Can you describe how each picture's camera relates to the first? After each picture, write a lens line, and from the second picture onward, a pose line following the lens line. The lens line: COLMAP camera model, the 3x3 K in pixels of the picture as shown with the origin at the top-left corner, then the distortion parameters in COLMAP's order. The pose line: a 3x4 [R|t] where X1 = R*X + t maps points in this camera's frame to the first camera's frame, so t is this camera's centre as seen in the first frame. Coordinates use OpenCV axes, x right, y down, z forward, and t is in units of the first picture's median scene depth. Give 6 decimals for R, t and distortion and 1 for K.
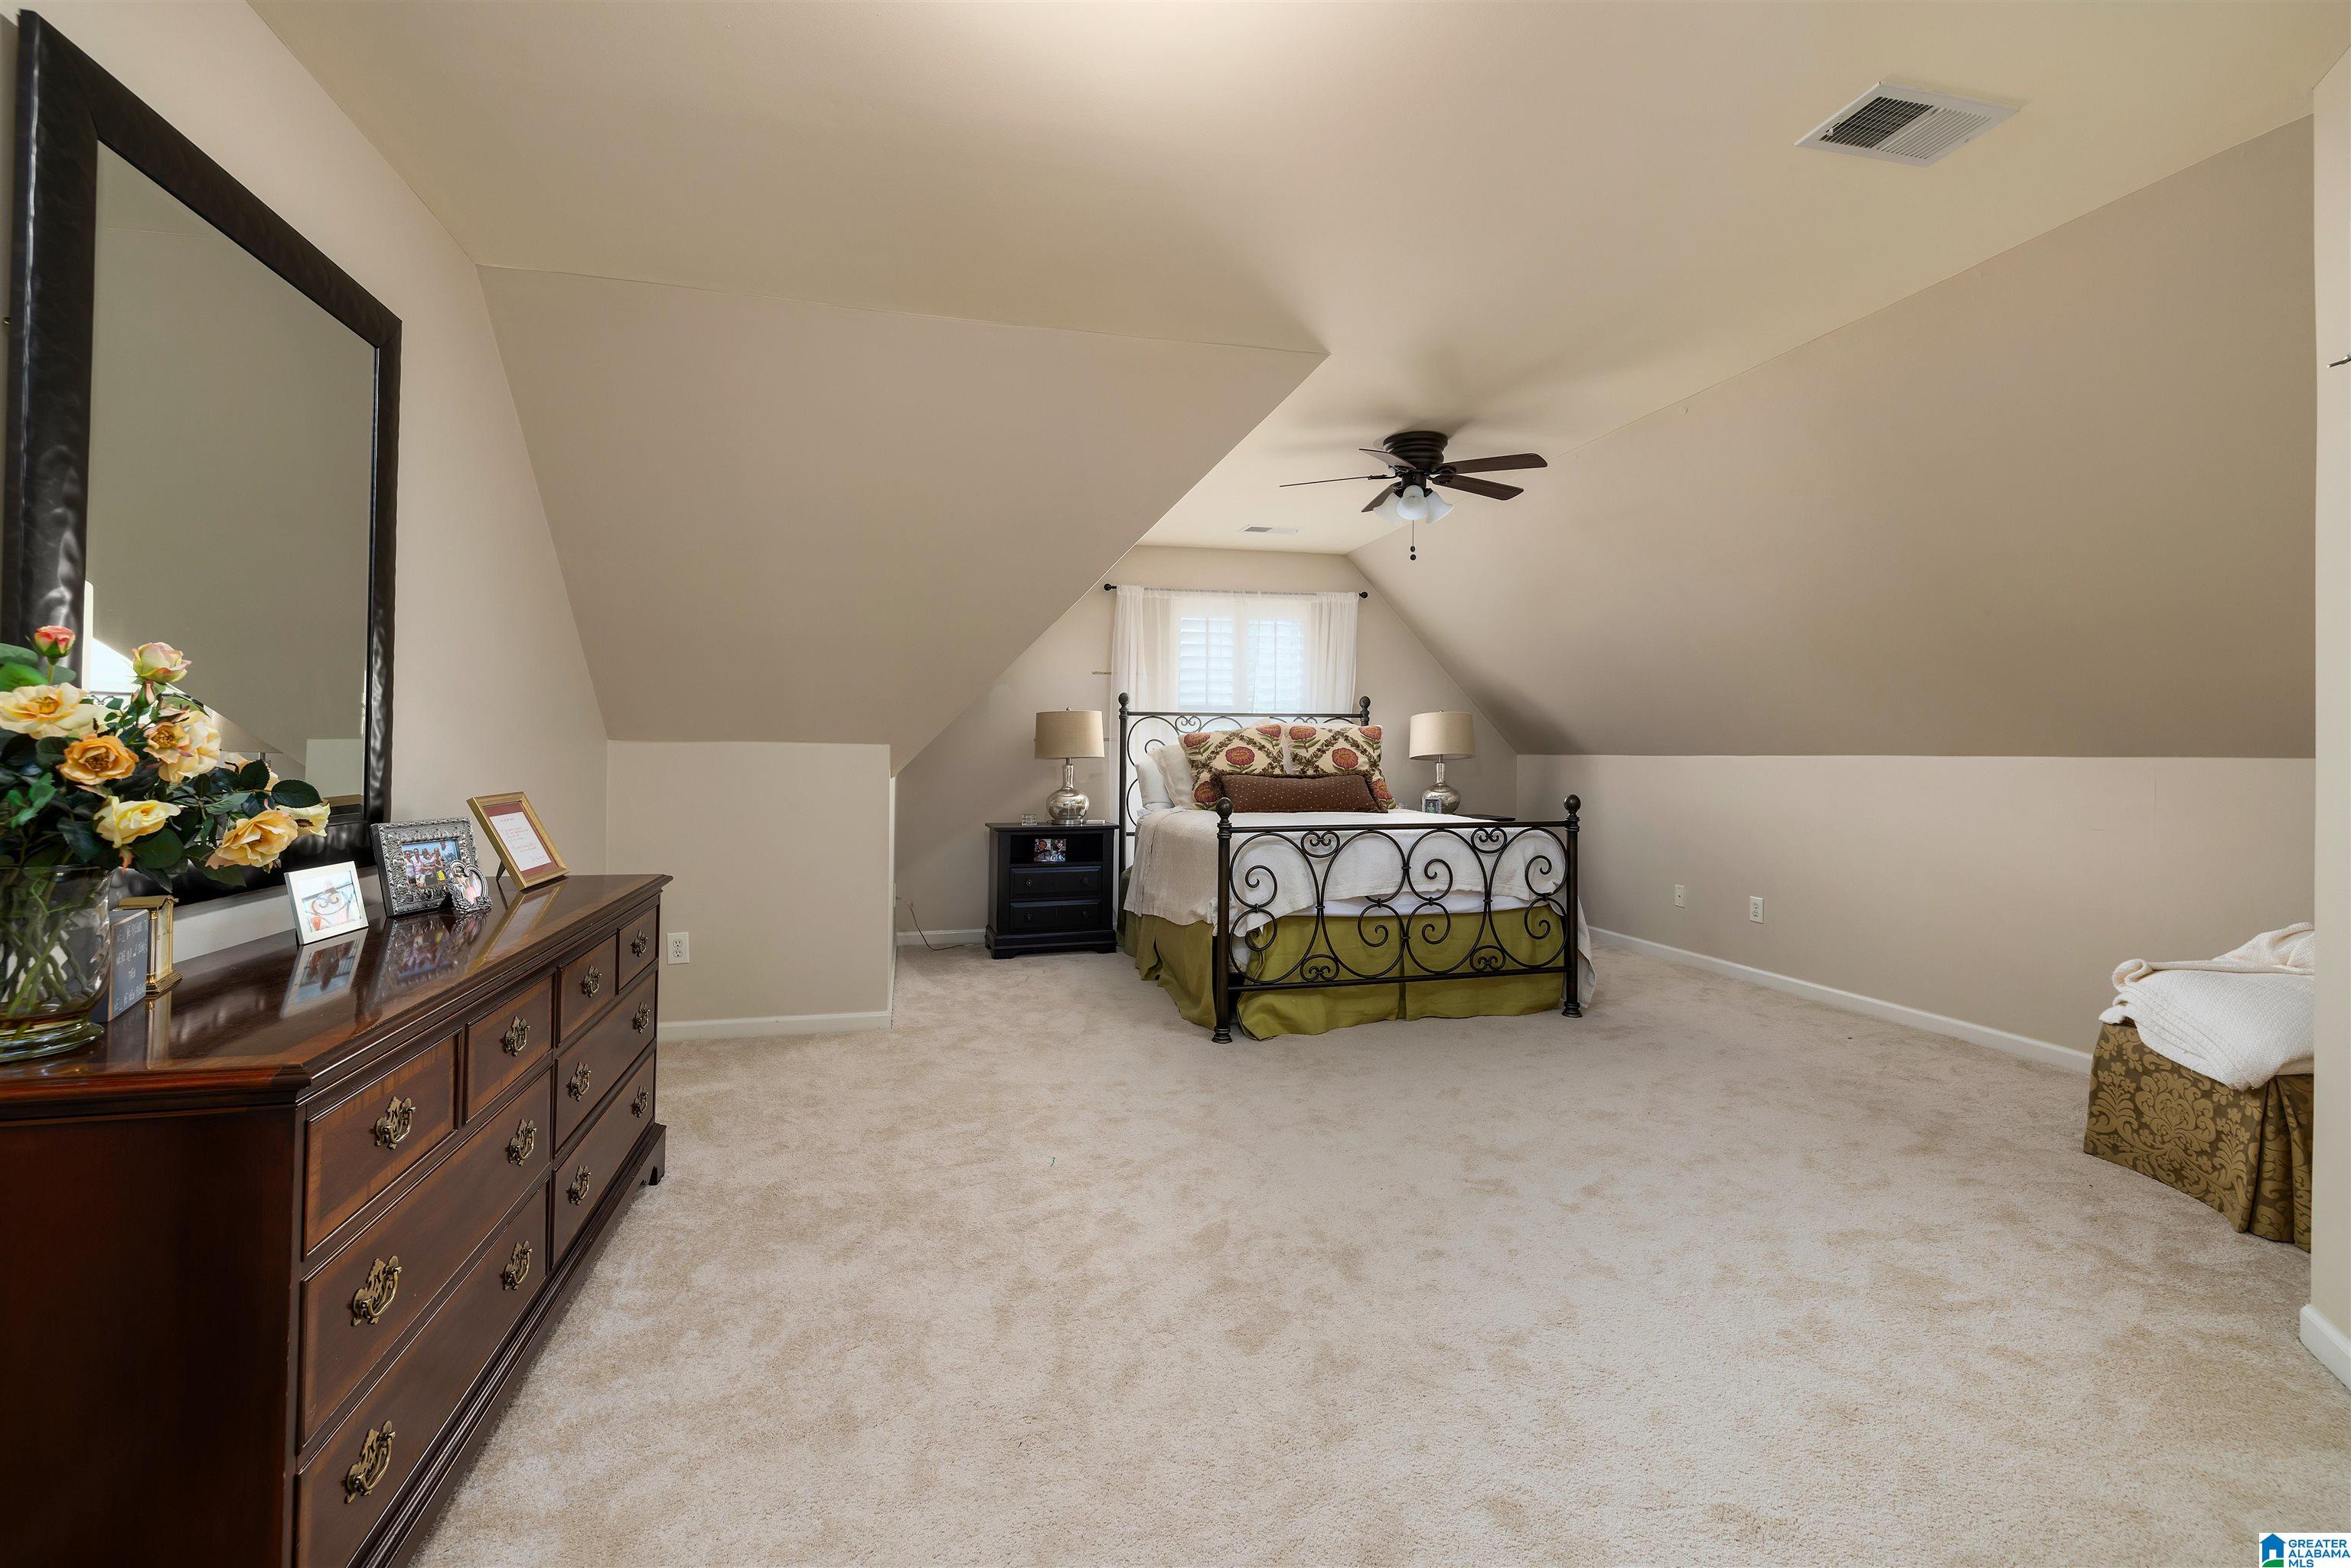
lens RADIAL K [[984.0, 0, 1156.8], [0, 984.0, 748.1], [0, 0, 1]] dist [-0.001933, 0.000673]
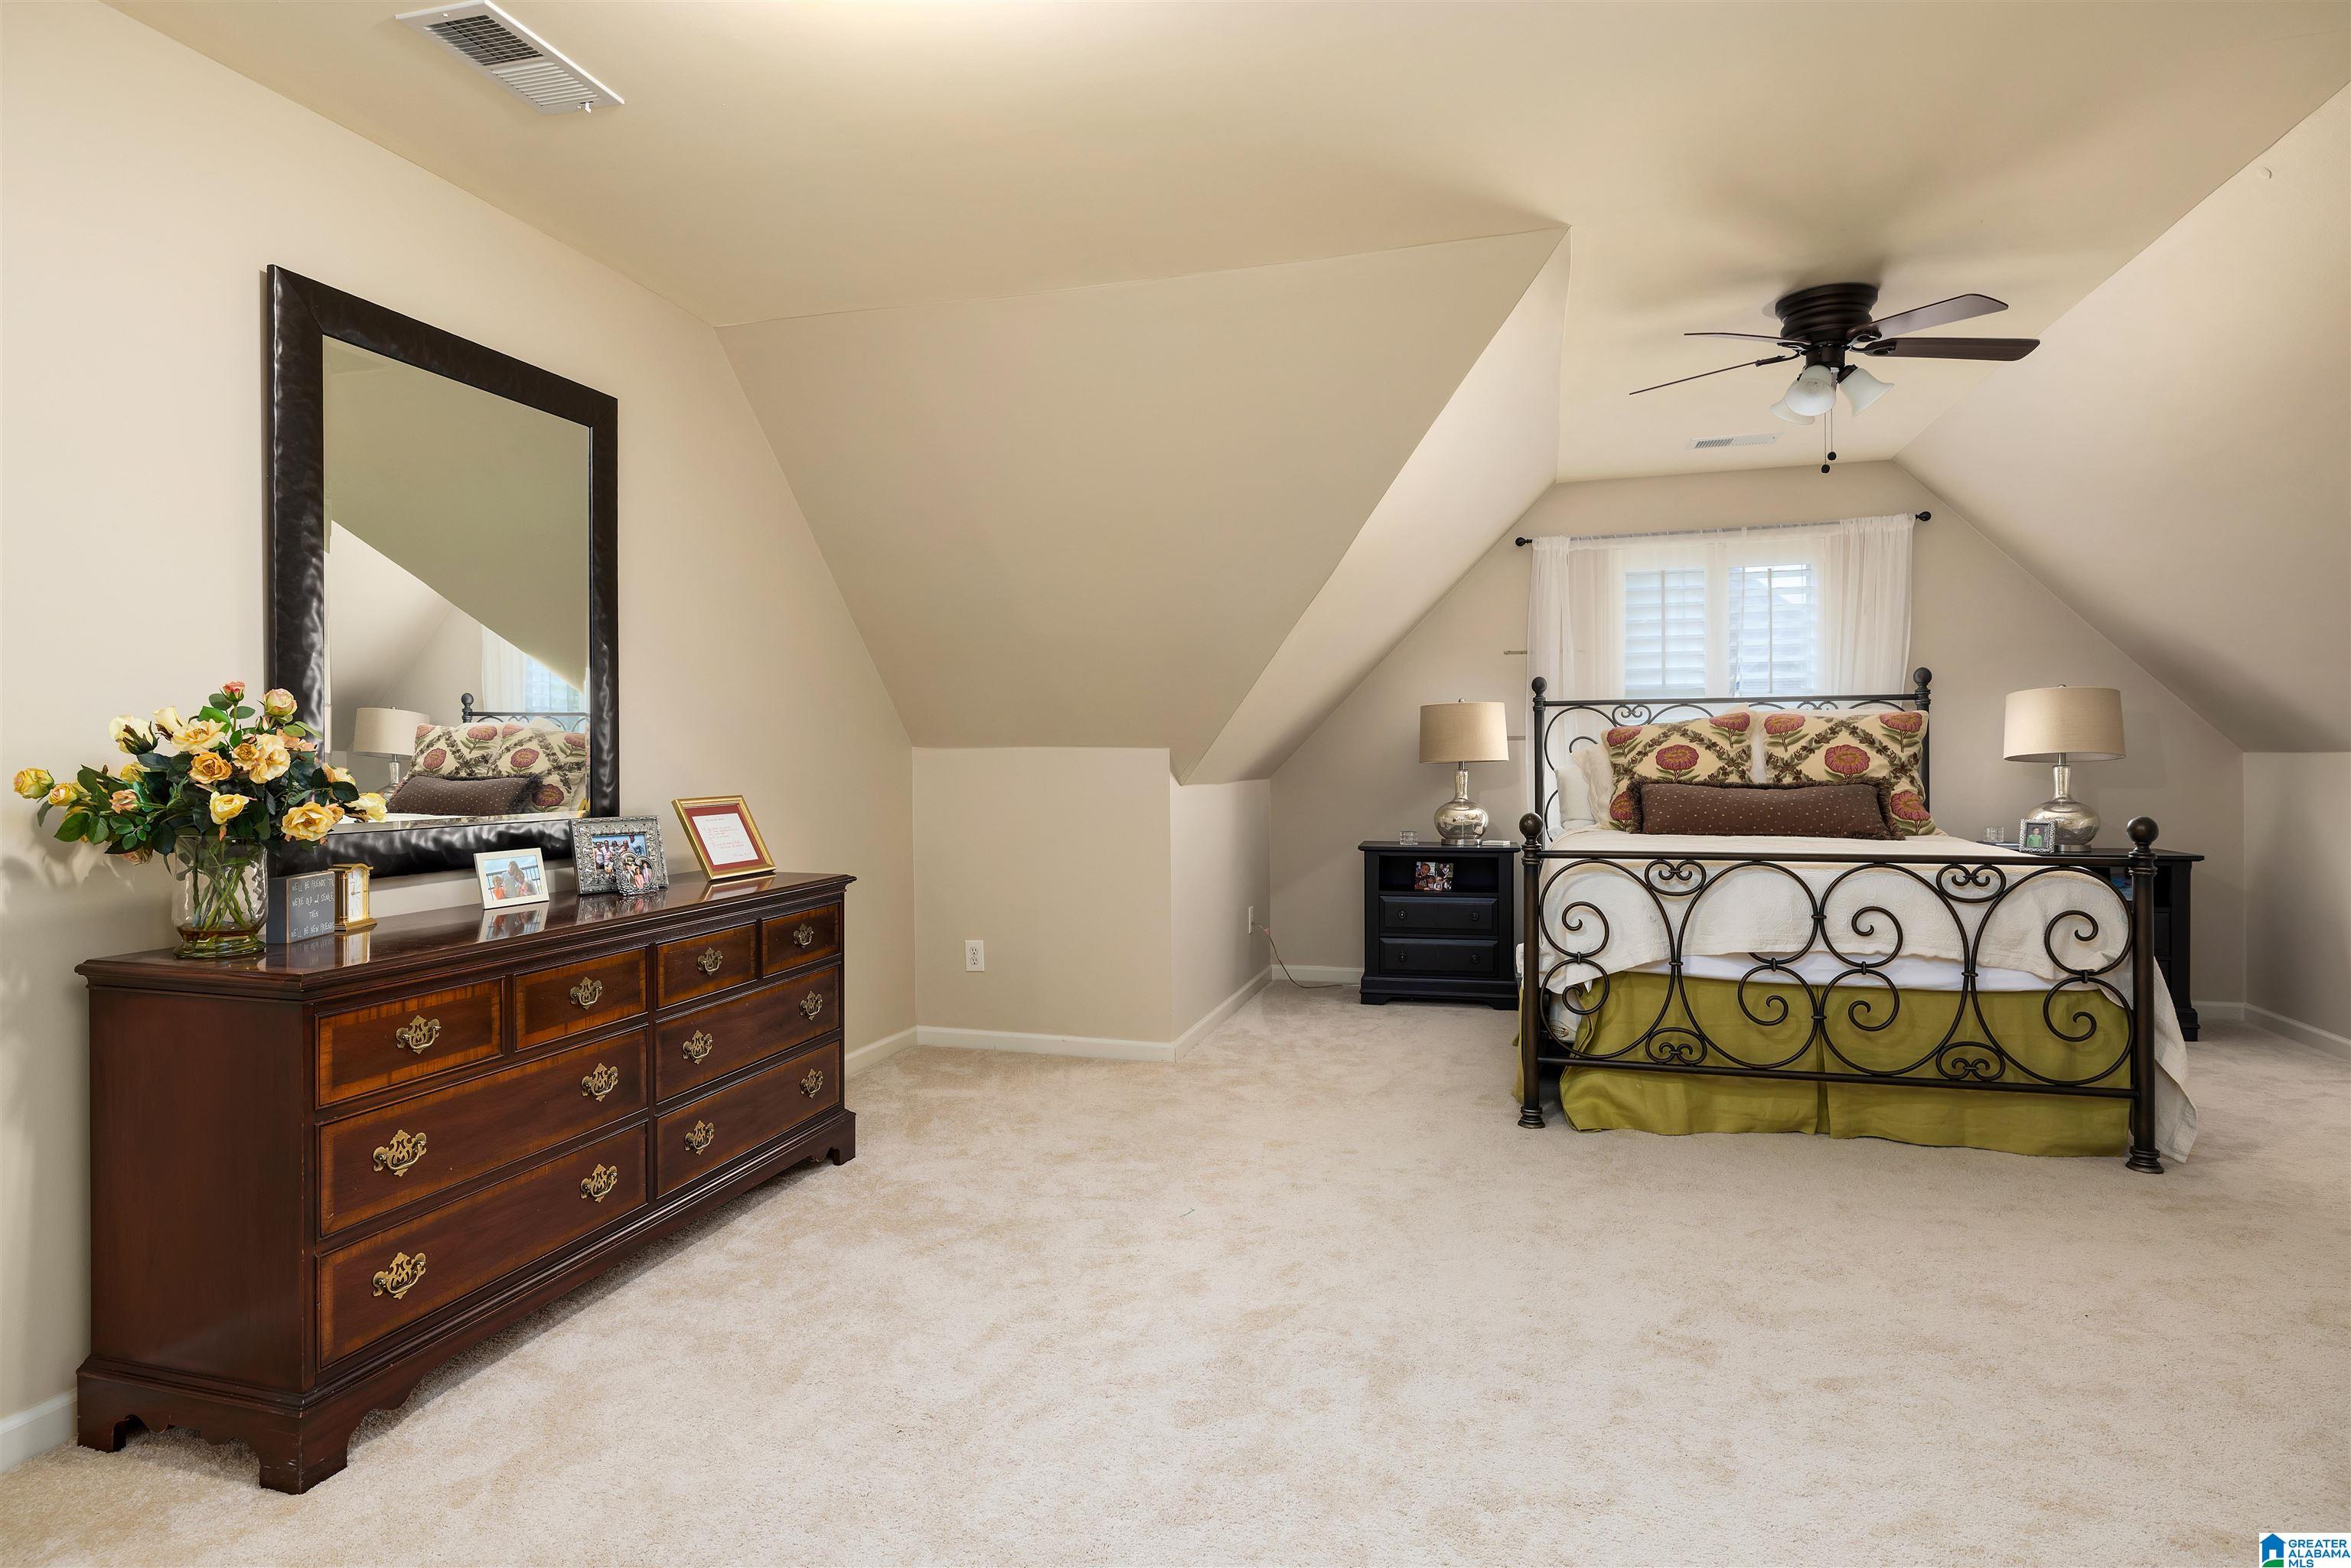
lens RADIAL K [[1248.3, 0, 1178.0], [0, 1248.3, 771.1], [0, 0, 1]] dist [-0.001467, 0.001110]
pose [[0.867571, -0.002325, -0.497307, 0.392792], [0.010557, 0.999850, 0.013742, 0.002033], [0.497201, -0.017173, 0.867466, 0.014184]]
